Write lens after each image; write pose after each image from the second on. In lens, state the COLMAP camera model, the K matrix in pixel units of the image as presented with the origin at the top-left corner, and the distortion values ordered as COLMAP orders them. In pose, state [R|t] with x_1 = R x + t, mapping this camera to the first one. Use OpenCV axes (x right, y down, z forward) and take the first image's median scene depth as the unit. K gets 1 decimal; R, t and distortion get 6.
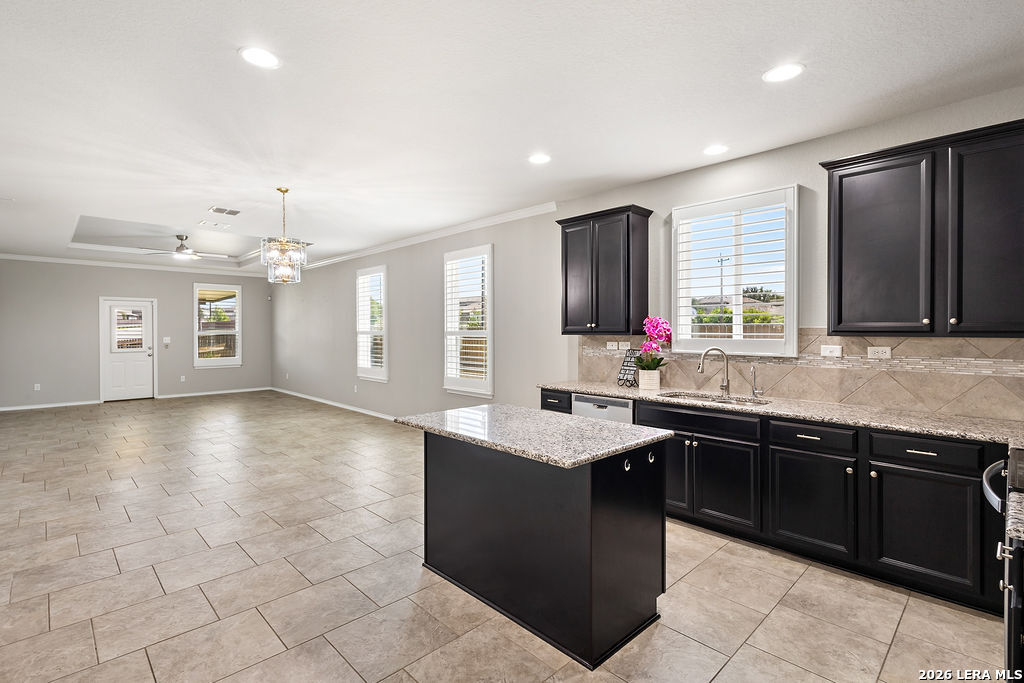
lens RADIAL K [[476.9, 0, 497.9], [0, 476.9, 334.3], [0, 0, 1]] dist [0.011743, -0.003291]
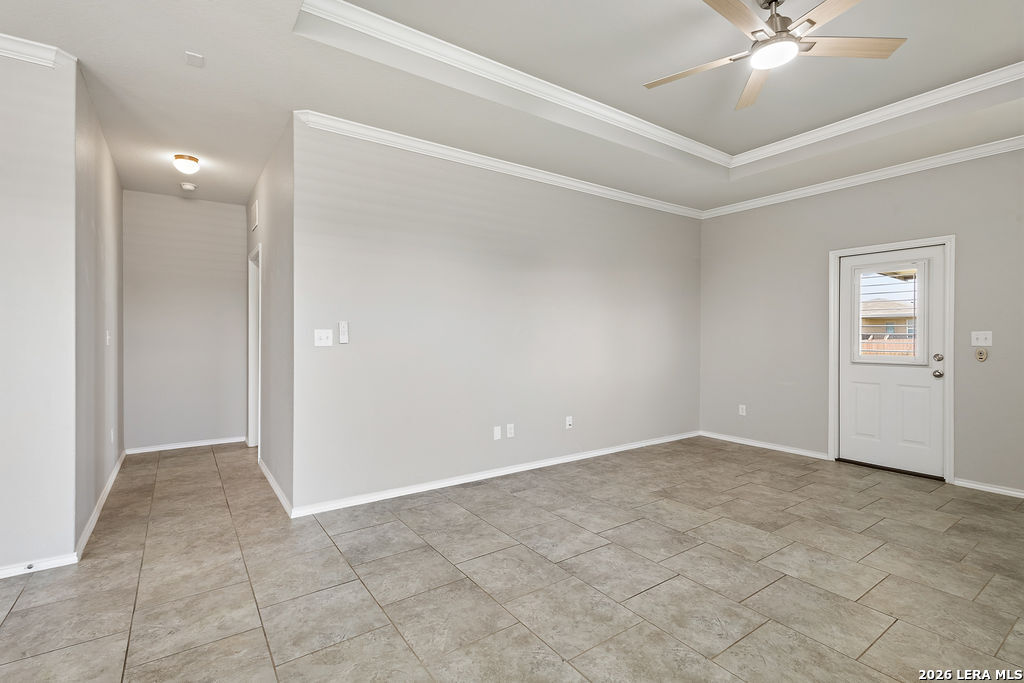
lens RADIAL K [[476.9, 0, 505.3], [0, 476.9, 335.7], [0, 0, 1]] dist [0.011743, -0.003291]
pose [[-0.142917, 0.003655, -0.989728, -0.262237], [-0.010440, 0.999932, 0.005201, 0.012120], [0.989680, 0.011076, -0.142869, 0.701992]]
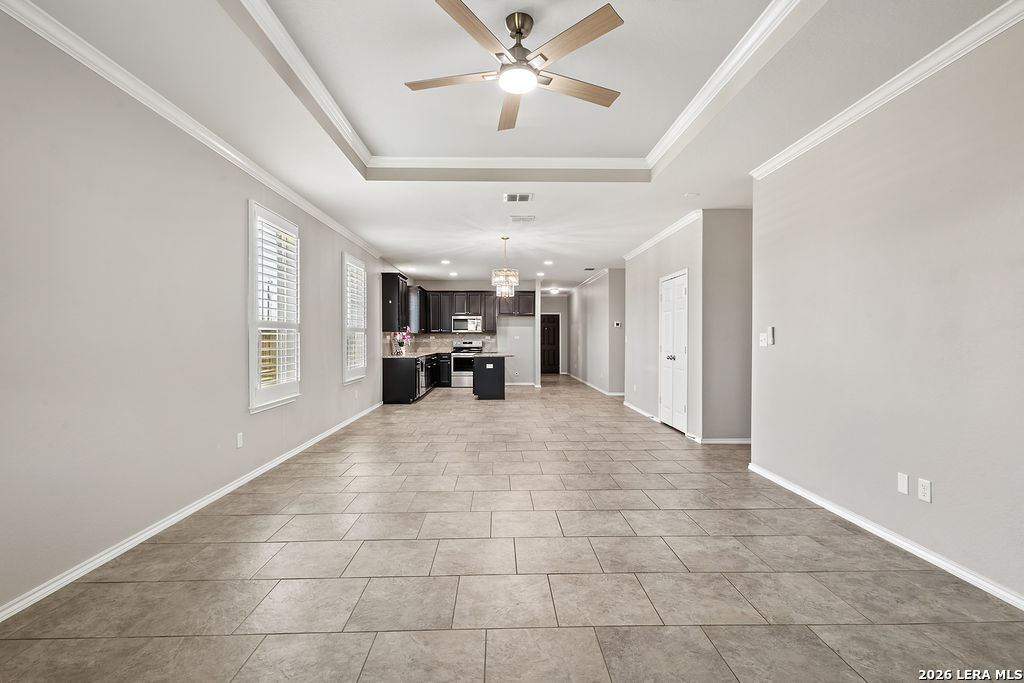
lens RADIAL K [[476.9, 0, 513.7], [0, 476.9, 342.5], [0, 0, 1]] dist [0.011743, -0.003291]
pose [[-0.753108, -0.001822, 0.657895, -0.690228], [0.007811, 0.999901, 0.011711, 0.012170], [-0.657851, 0.013959, -0.753019, 0.998071]]
